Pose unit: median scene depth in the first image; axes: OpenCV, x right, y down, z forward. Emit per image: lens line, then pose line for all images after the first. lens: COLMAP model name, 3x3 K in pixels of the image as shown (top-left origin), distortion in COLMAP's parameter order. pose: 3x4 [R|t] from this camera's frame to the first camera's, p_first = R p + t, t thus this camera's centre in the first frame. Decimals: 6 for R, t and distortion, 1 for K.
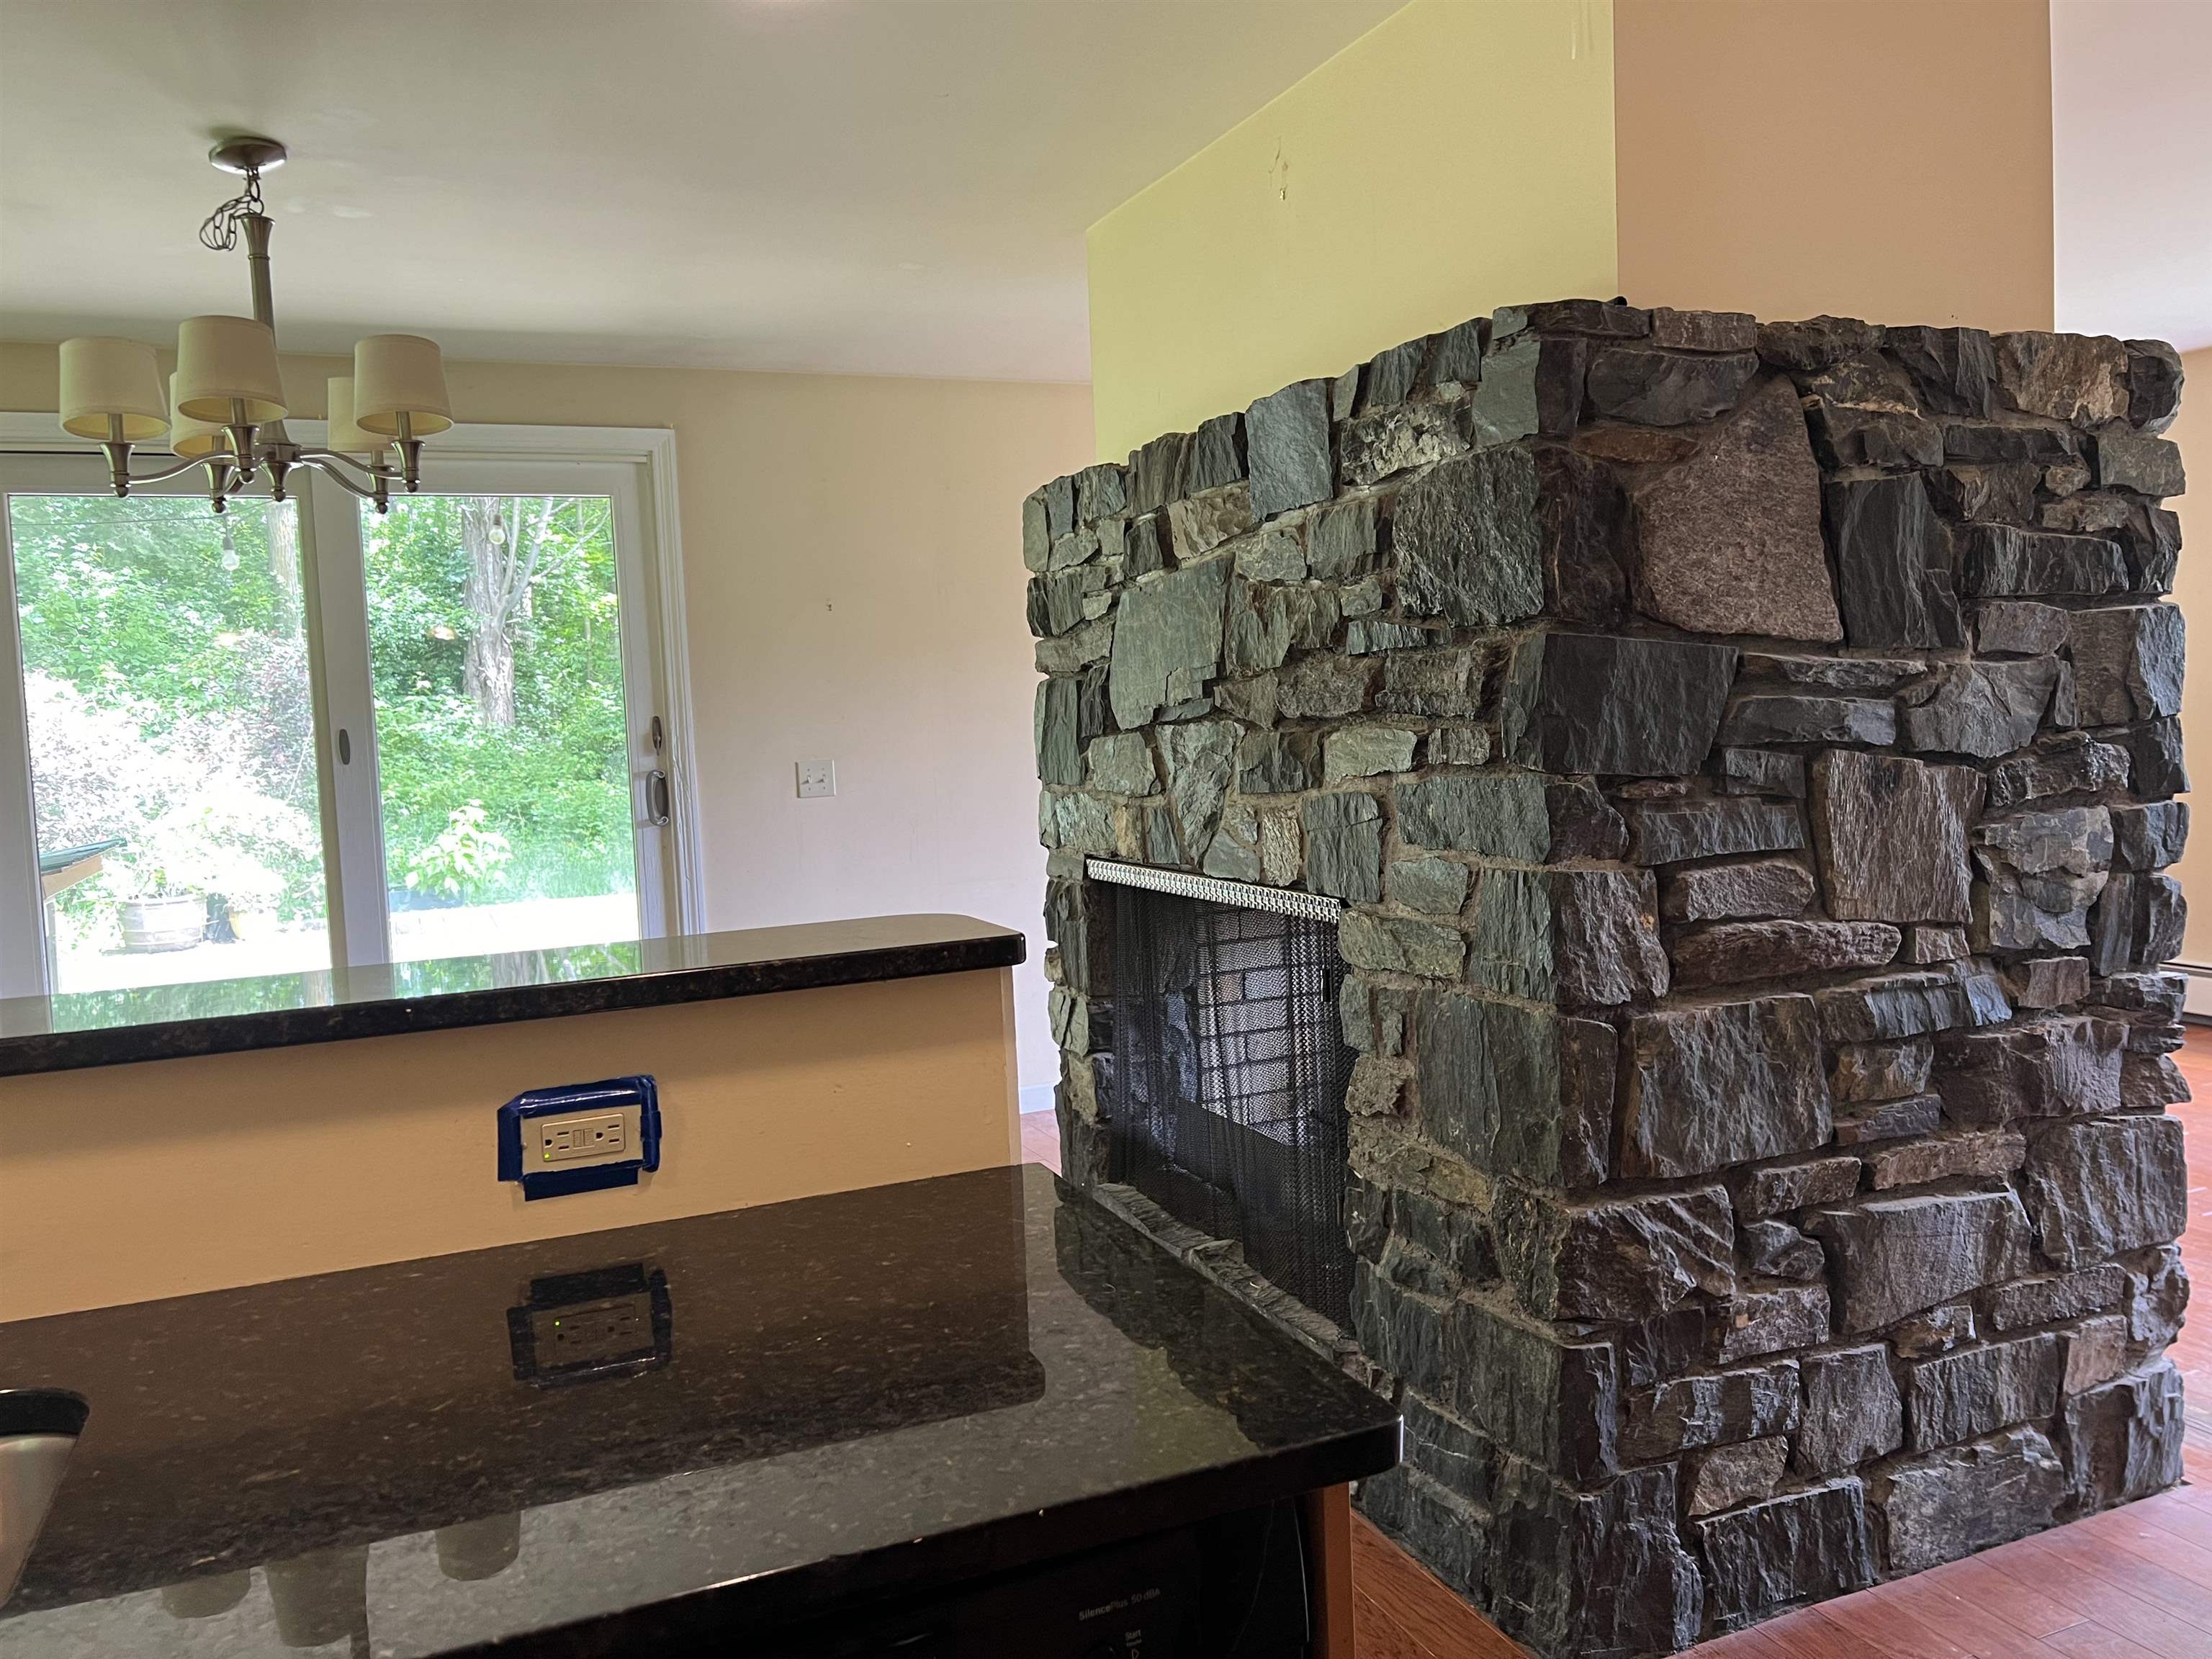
lens RADIAL K [[1676.0, 0, 1093.6], [0, 1676.0, 829.9], [0, 0, 1]] dist [0.000569, -0.000928]
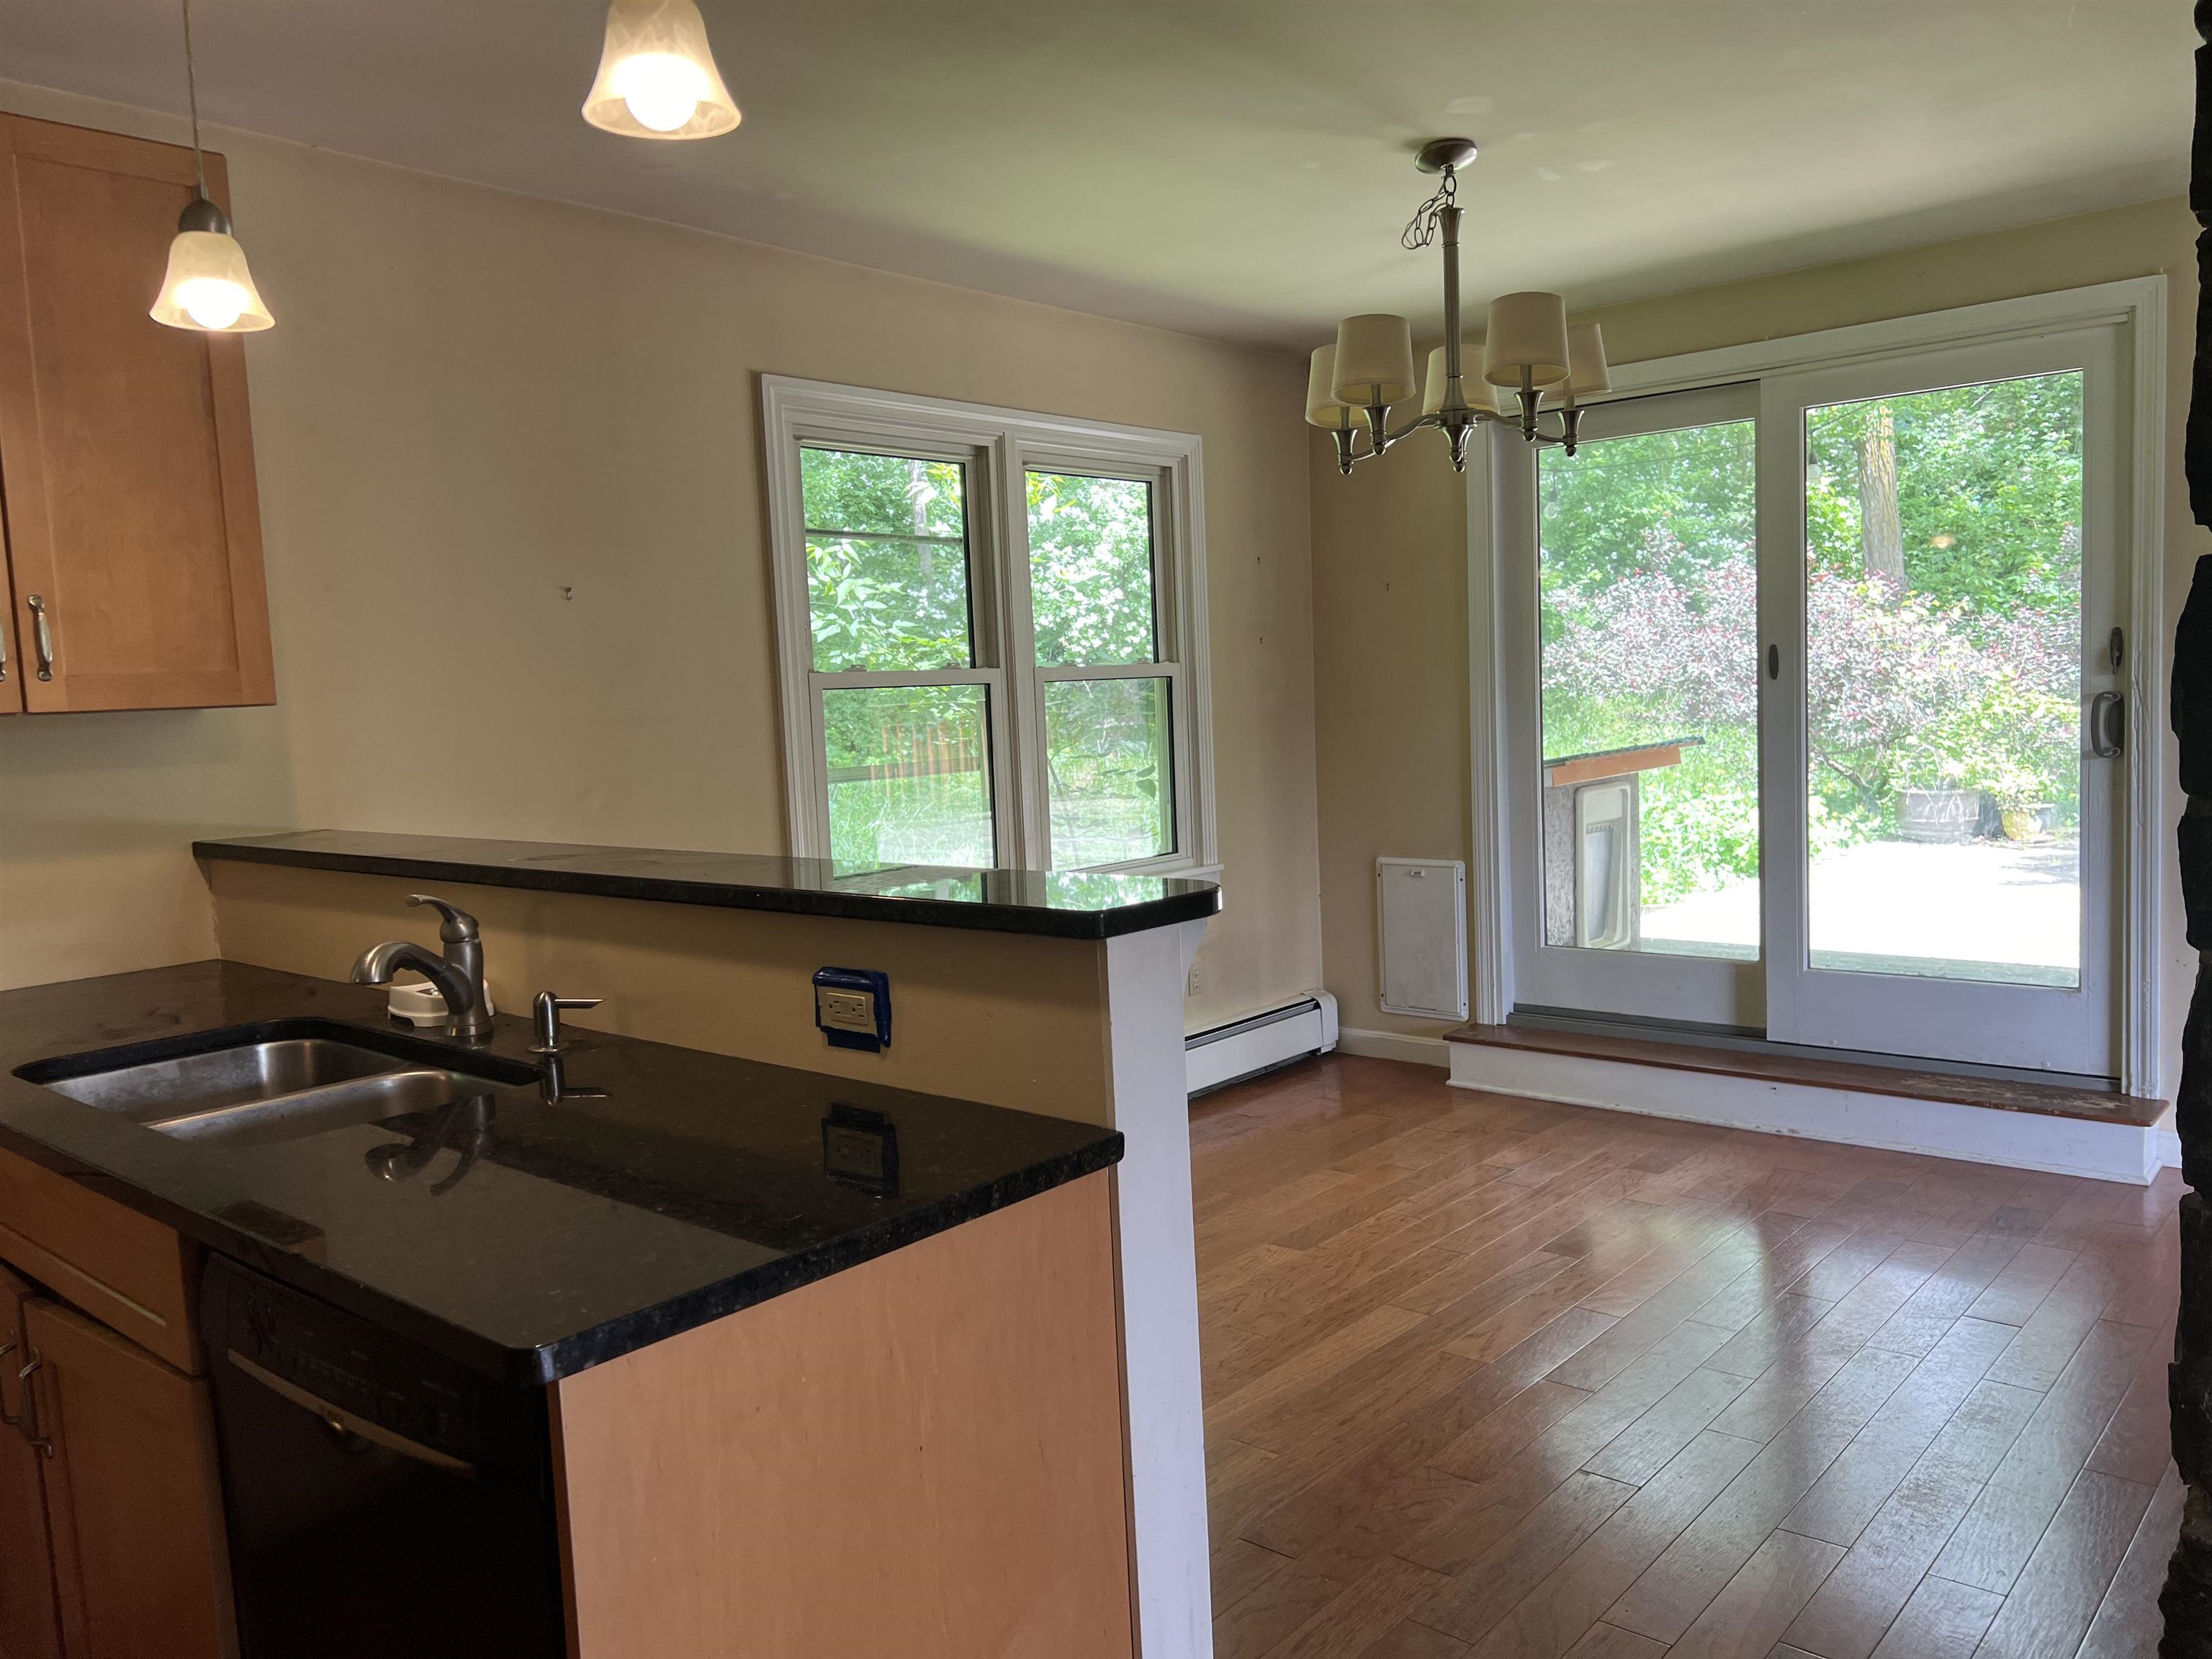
lens RADIAL K [[1676.0, 0, 1093.6], [0, 1676.0, 829.9], [0, 0, 1]] dist [0.000569, -0.000928]
pose [[0.436139, 0.099564, -0.894354, 0.947651], [-0.036548, 0.995000, 0.092945, -0.088868], [0.899137, -0.007850, 0.437598, 0.580909]]
